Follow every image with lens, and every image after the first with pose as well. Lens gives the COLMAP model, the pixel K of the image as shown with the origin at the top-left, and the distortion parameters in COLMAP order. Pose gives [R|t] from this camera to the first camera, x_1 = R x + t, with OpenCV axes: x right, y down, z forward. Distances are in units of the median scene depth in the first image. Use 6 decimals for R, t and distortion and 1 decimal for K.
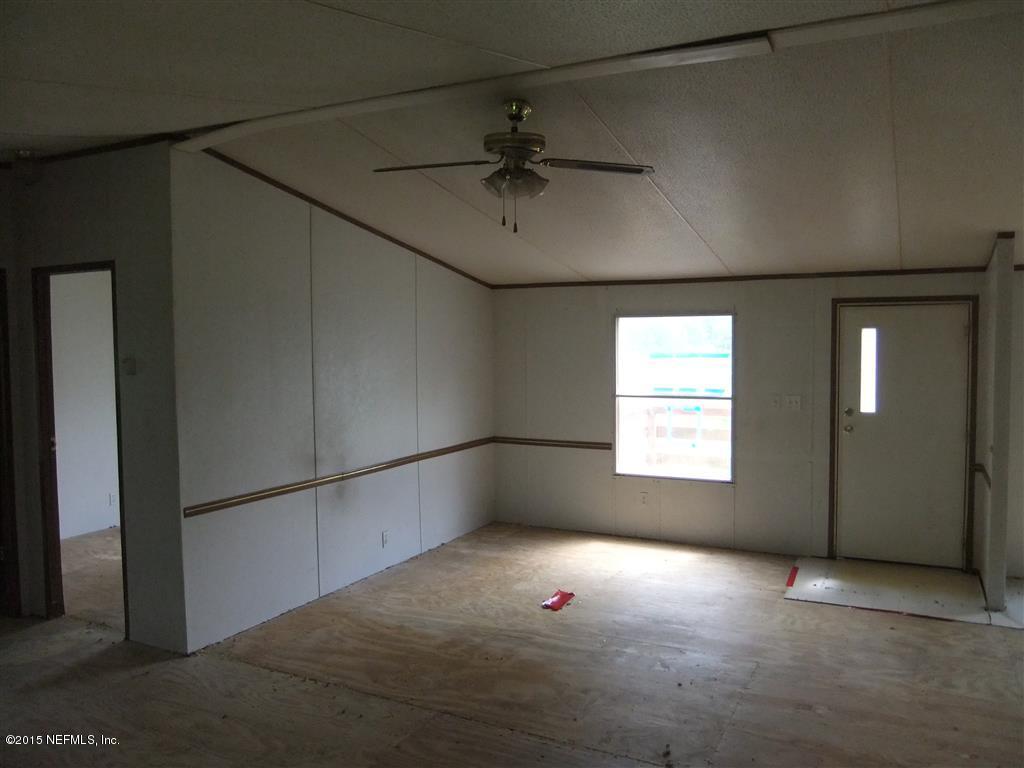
lens RADIAL K [[803.3, 0, 520.7], [0, 803.3, 381.6], [0, 0, 1]] dist [-0.068873, 0.057263]
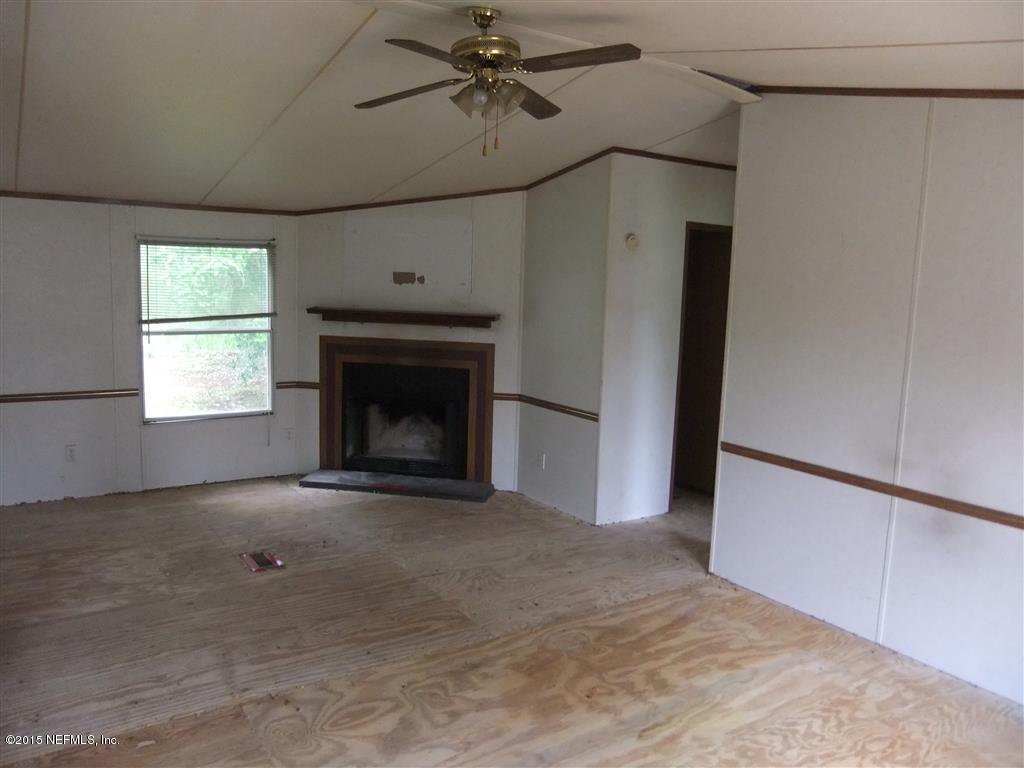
lens RADIAL K [[803.3, 0, 514.0], [0, 803.3, 386.0], [0, 0, 1]] dist [-0.068873, 0.057263]
pose [[-0.494555, 0.107994, -0.862411, 0.627606], [-0.080944, 0.982215, 0.169414, -0.073412], [0.865369, 0.153592, -0.477018, 1.225983]]
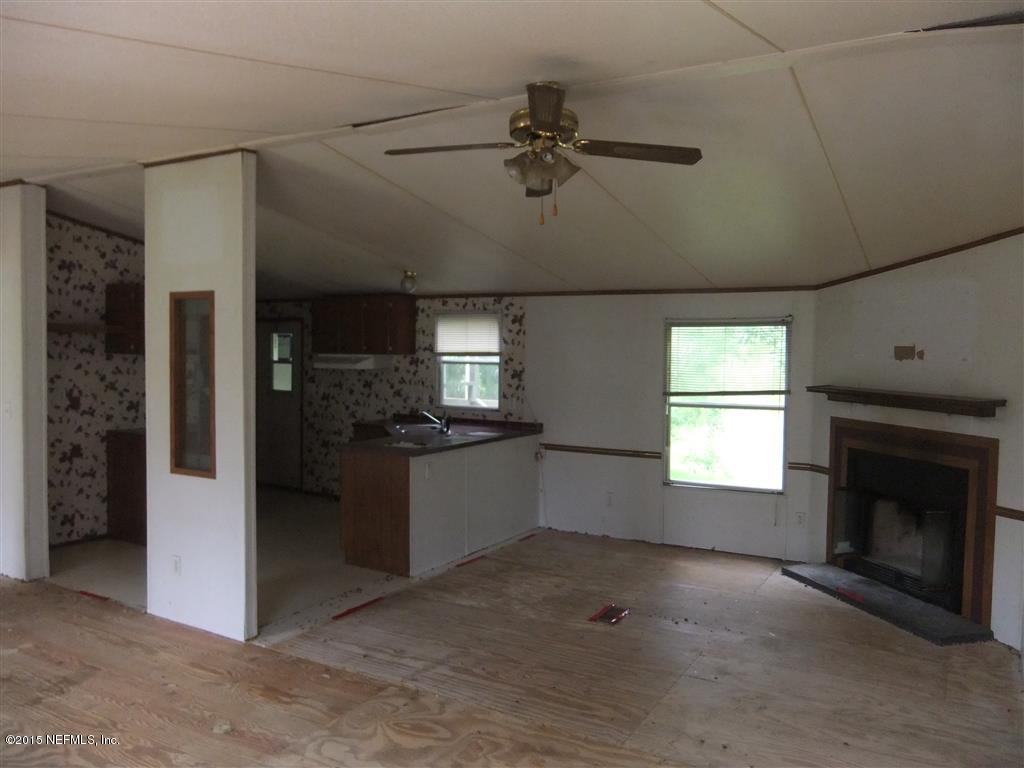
lens RADIAL K [[803.3, 0, 511.3], [0, 803.3, 383.9], [0, 0, 1]] dist [-0.068873, 0.057263]
pose [[-0.997782, -0.003848, 0.066452, -0.029448], [0.003351, 0.994158, 0.107880, -0.088400], [-0.066479, 0.107863, -0.991941, 1.569300]]
